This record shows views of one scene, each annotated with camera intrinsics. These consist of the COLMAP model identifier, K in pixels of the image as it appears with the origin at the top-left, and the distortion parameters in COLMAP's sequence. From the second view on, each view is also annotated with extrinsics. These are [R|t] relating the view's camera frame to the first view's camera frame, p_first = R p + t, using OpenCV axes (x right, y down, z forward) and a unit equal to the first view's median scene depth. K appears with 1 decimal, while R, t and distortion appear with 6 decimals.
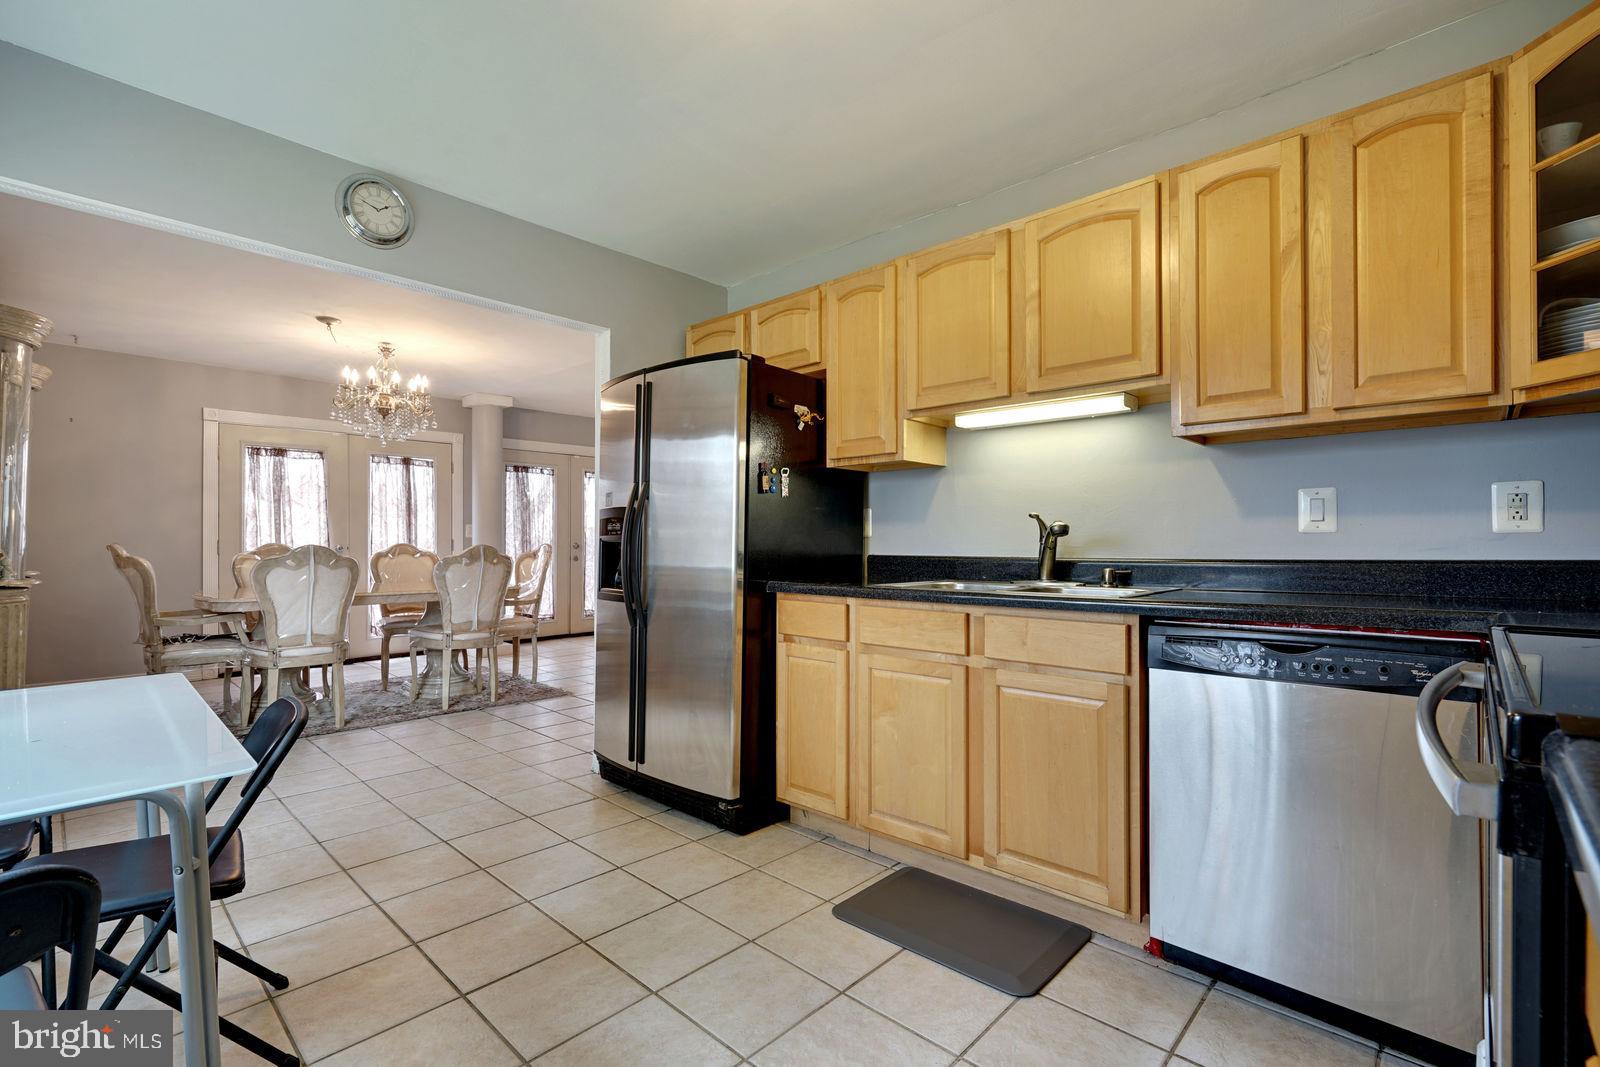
lens RADIAL K [[720.9, 0, 789.0], [0, 720.9, 536.9], [0, 0, 1]] dist [0.000176, 0.000211]
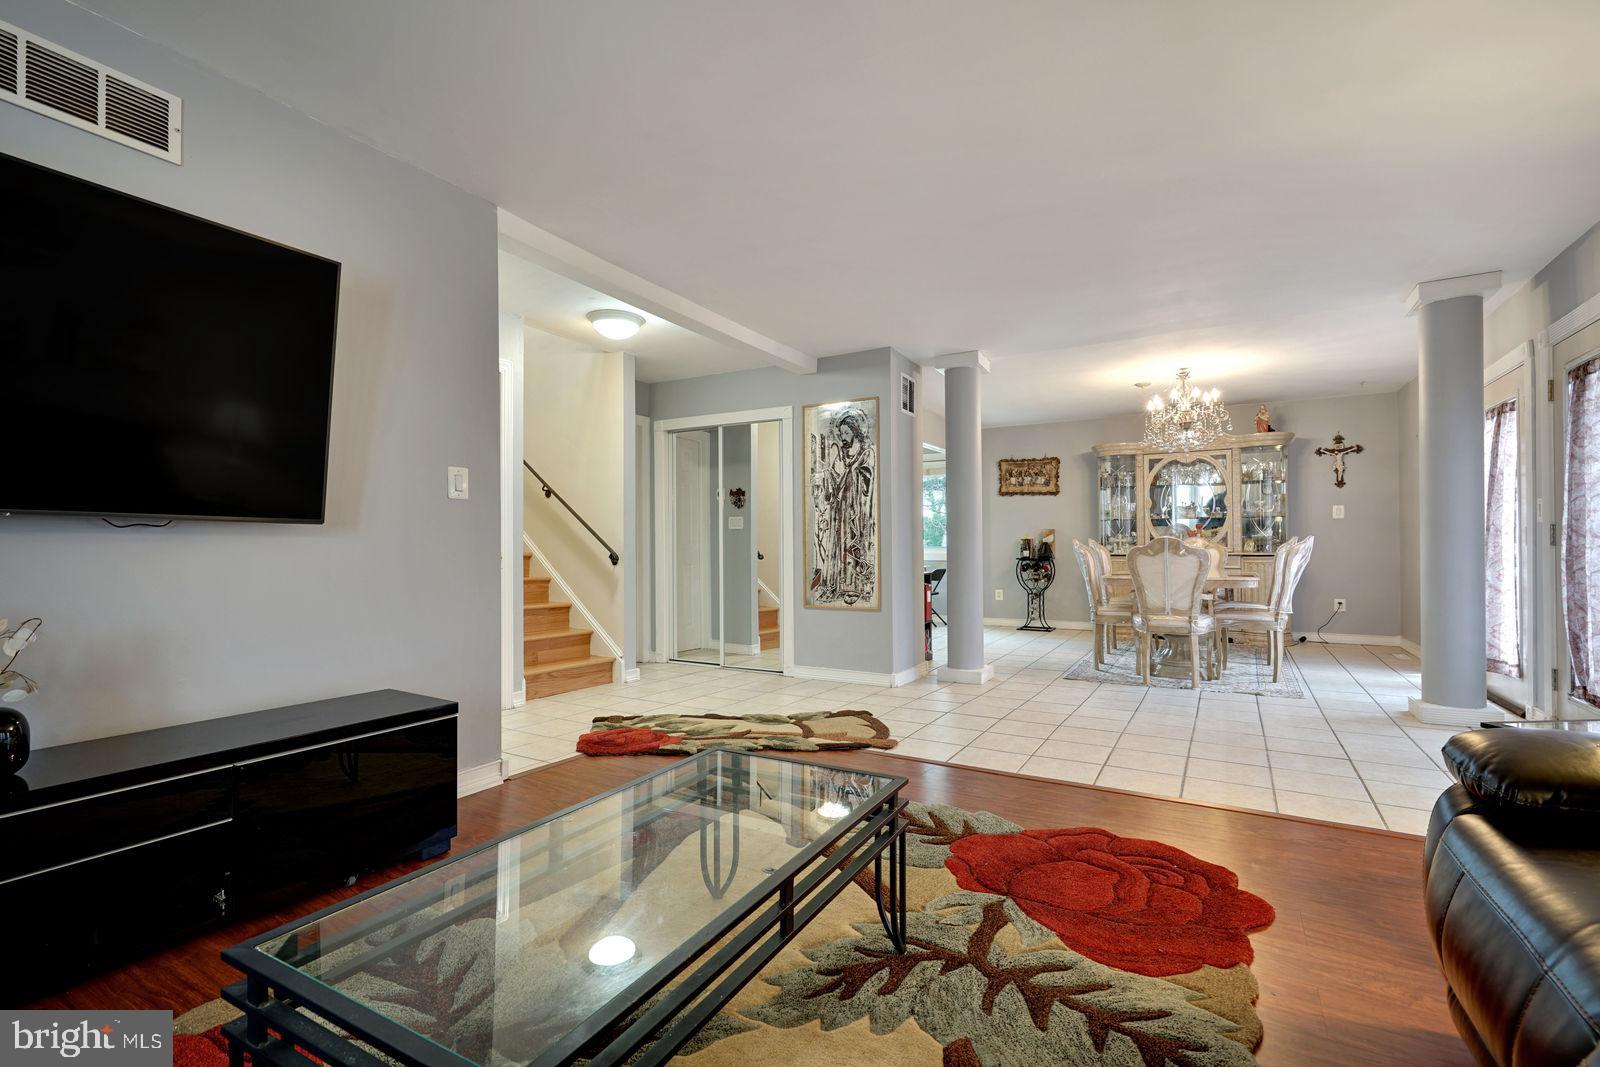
lens RADIAL K [[711.7, 0, 800.9], [0, 711.7, 539.2], [0, 0, 1]] dist [-0.011872, 0.000076]
pose [[-0.968173, 0.005032, -0.250232, 0.311041], [0.009184, 0.999839, -0.015428, 0.021913], [0.250114, -0.017236, -0.968063, 1.758816]]
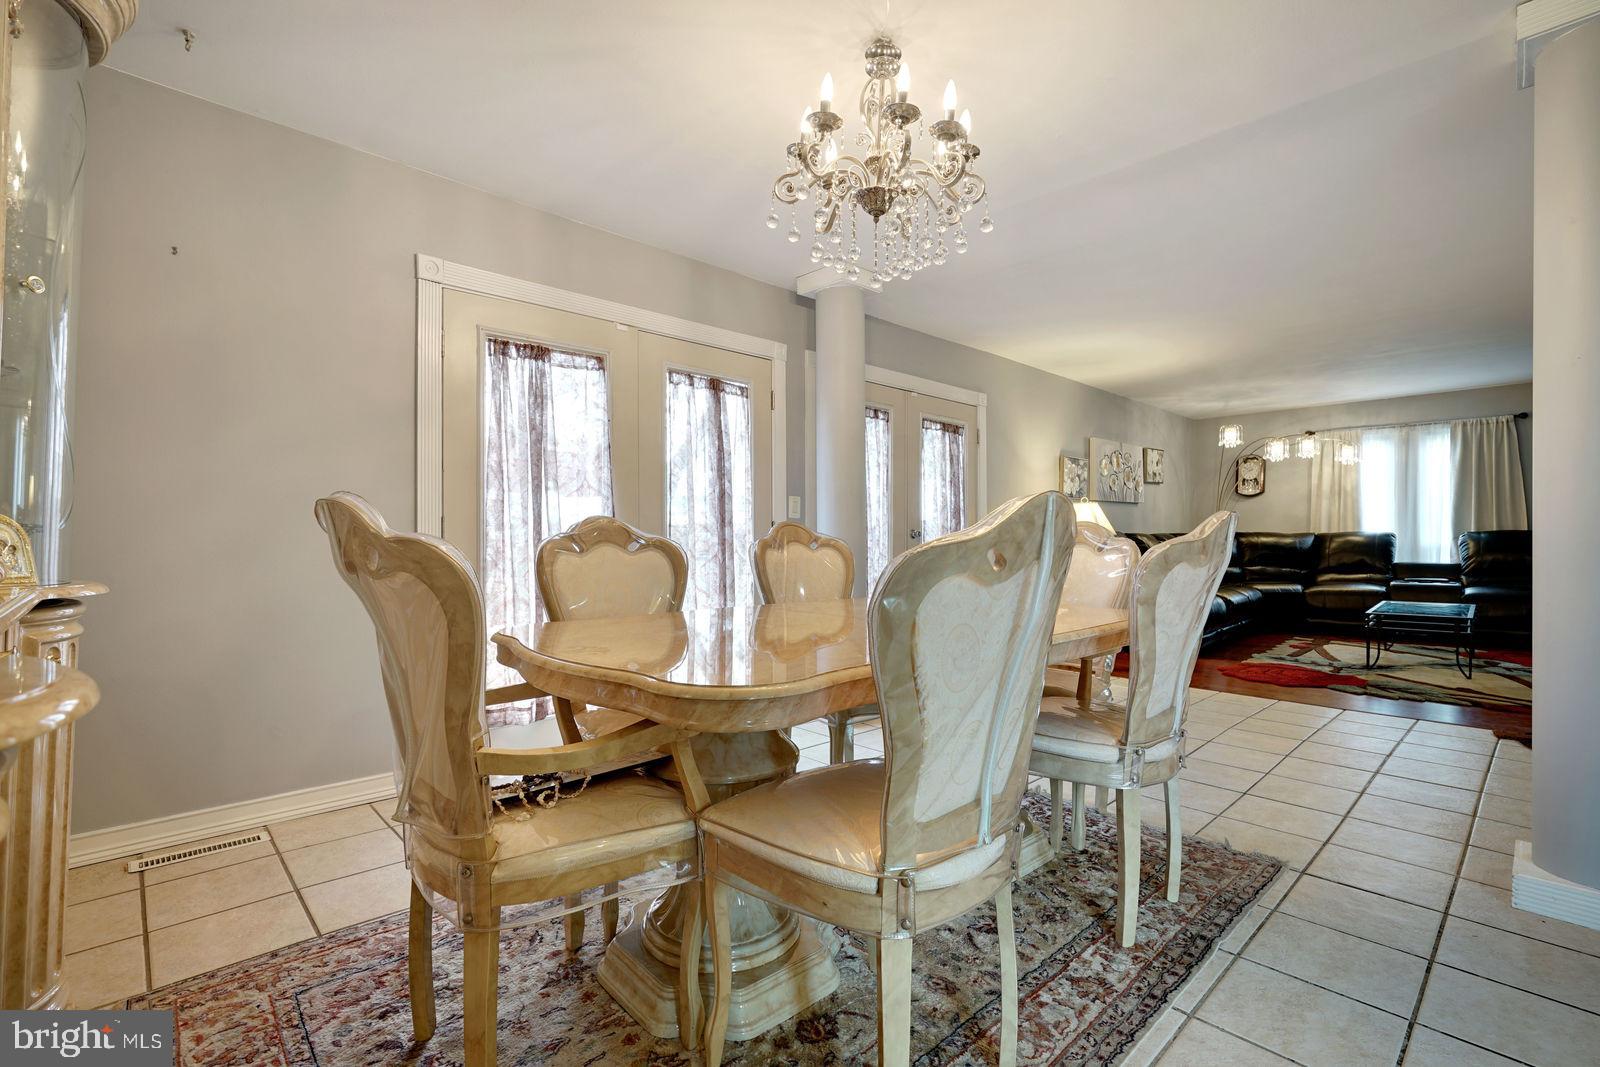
lens RADIAL K [[720.9, 0, 789.0], [0, 720.9, 536.9], [0, 0, 1]] dist [0.000176, 0.000211]
pose [[0.998532, 0.000698, -0.054152, -0.523007], [-0.000609, 0.999998, 0.001648, 0.019333], [0.054153, -0.001613, 0.998531, 0.505768]]
